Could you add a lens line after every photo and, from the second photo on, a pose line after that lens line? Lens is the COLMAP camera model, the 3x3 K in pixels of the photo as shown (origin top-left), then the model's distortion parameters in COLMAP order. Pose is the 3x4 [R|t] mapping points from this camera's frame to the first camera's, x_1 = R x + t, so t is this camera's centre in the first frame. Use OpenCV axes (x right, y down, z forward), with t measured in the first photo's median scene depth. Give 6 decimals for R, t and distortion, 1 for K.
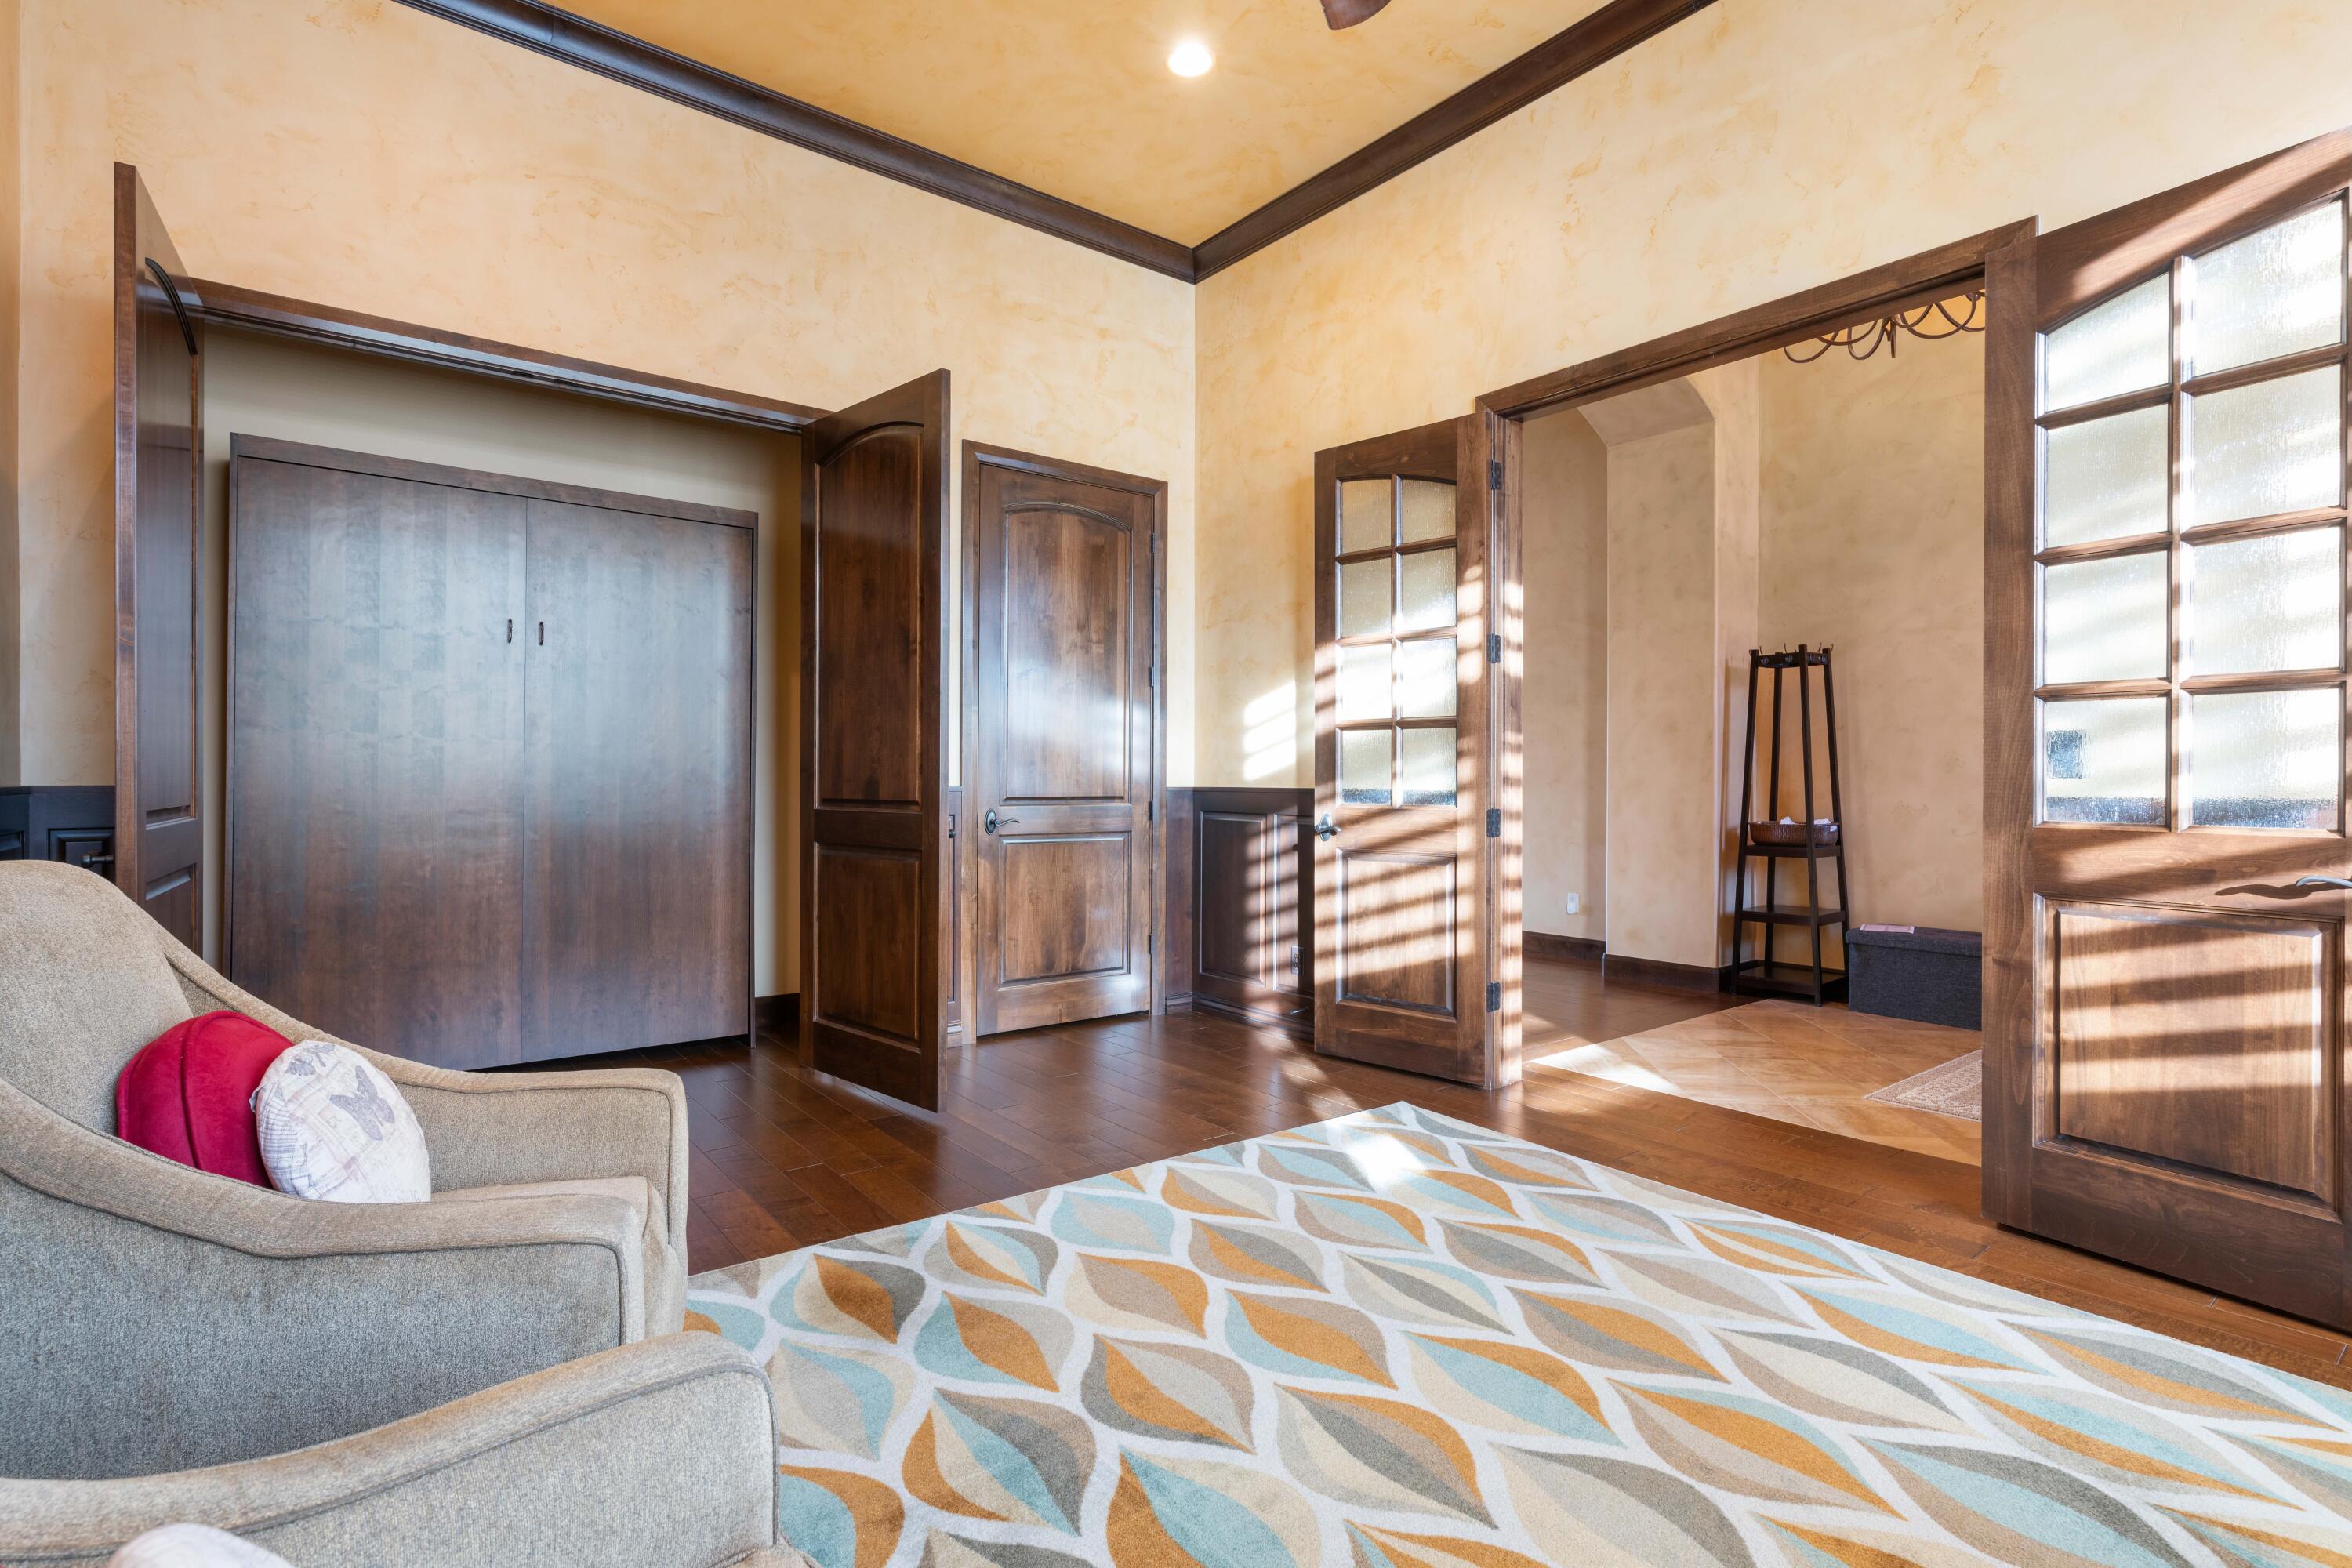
lens RADIAL K [[1137.4, 0, 1169.0], [0, 1137.4, 776.2], [0, 0, 1]] dist [-0.000210, 0.001921]
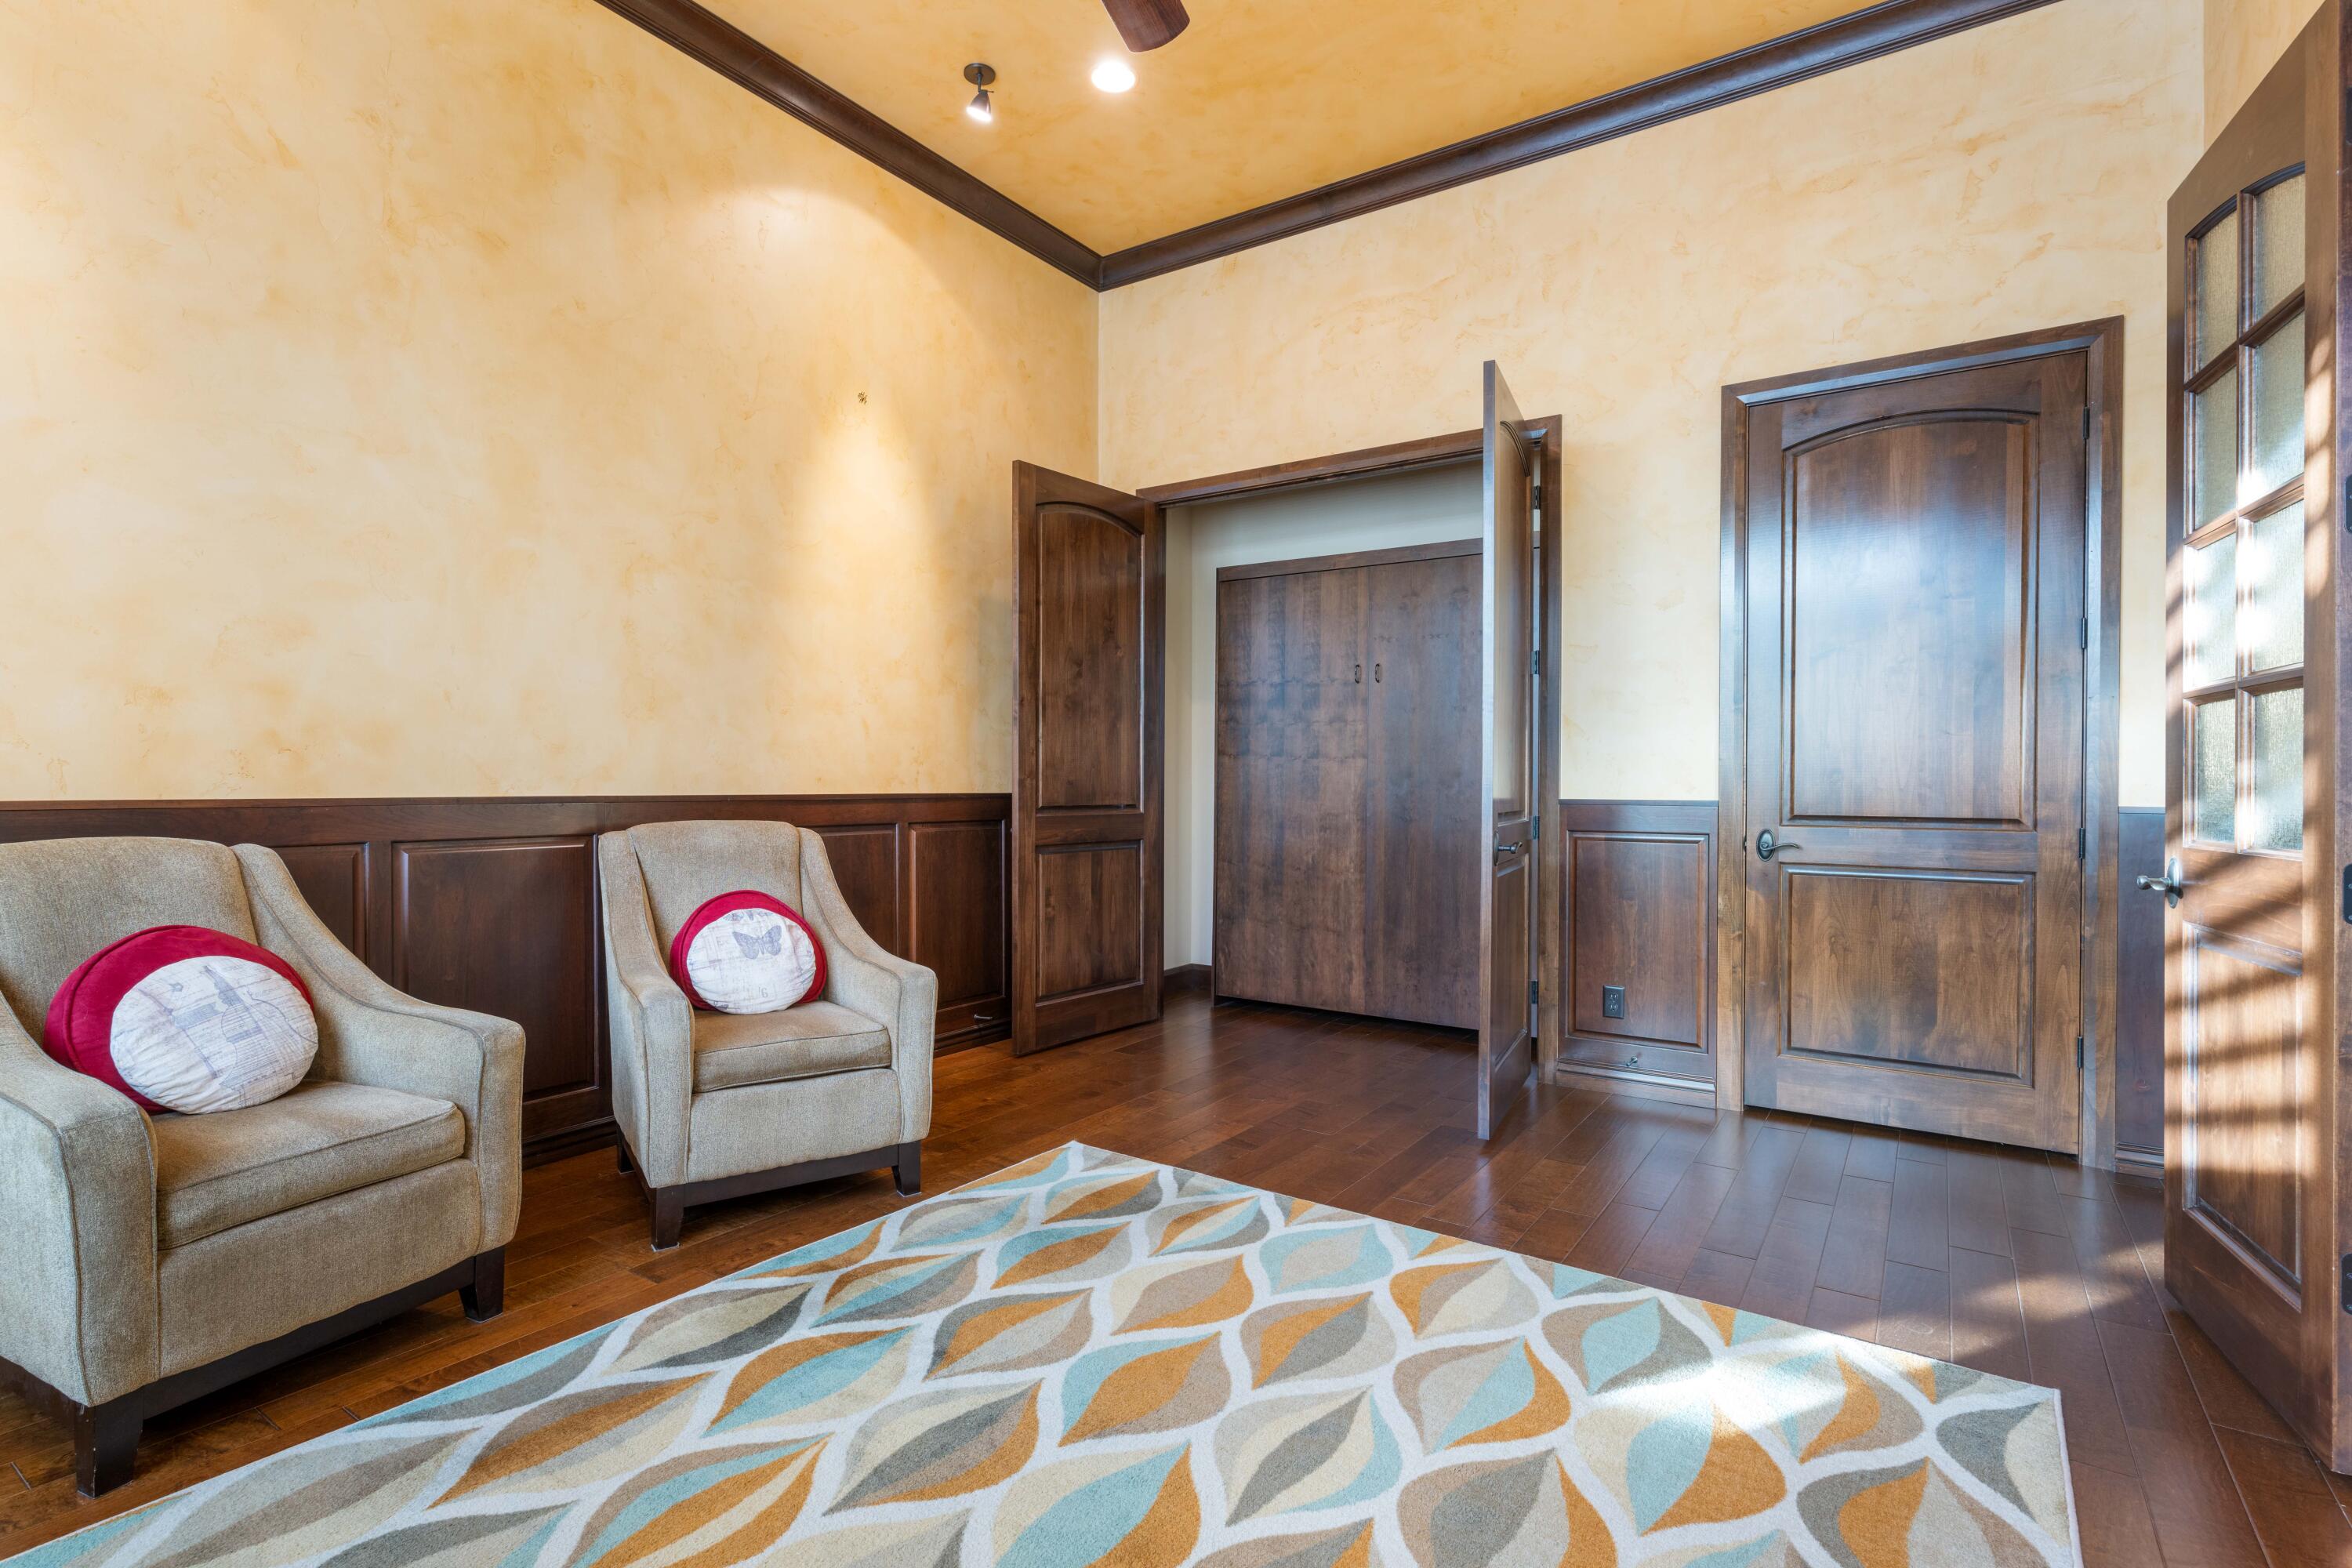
lens RADIAL K [[1137.4, 0, 1167.7], [0, 1137.4, 791.4], [0, 0, 1]] dist [-0.000210, 0.001921]
pose [[0.291557, 0.005475, -0.956538, 0.739217], [-0.001263, 0.999985, 0.005339, -0.003026], [0.956553, -0.000348, 0.291560, 0.536951]]
